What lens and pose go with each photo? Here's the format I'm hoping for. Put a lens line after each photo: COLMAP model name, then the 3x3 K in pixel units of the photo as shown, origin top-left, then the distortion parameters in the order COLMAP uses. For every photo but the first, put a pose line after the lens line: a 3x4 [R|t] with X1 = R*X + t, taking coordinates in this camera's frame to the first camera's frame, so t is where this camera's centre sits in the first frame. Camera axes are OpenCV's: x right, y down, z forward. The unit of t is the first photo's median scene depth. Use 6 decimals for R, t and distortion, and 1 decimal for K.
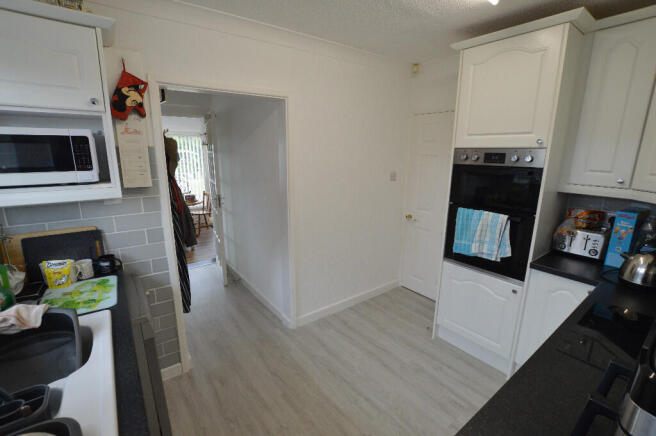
lens RADIAL K [[292.0, 0, 330.3], [0, 292.0, 220.3], [0, 0, 1]] dist [-0.028672, 0.001220]
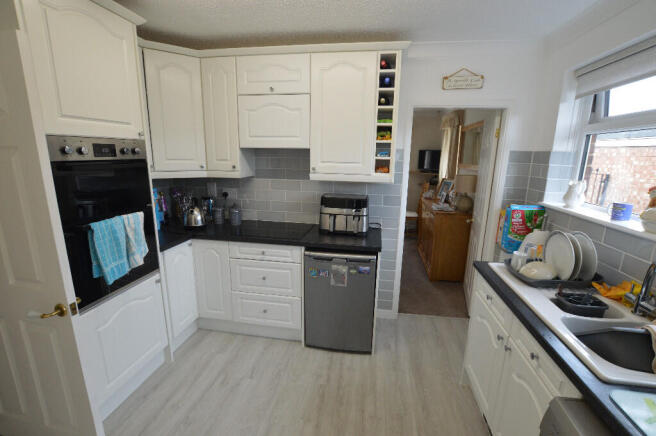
lens RADIAL K [[292.0, 0, 330.3], [0, 292.0, 220.3], [0, 0, 1]] dist [-0.028672, 0.001220]
pose [[-0.690002, -0.179840, 0.701109, -0.452188], [0.139847, 0.917265, 0.372917, -0.242772], [-0.710169, 0.355362, -0.607765, 1.090064]]
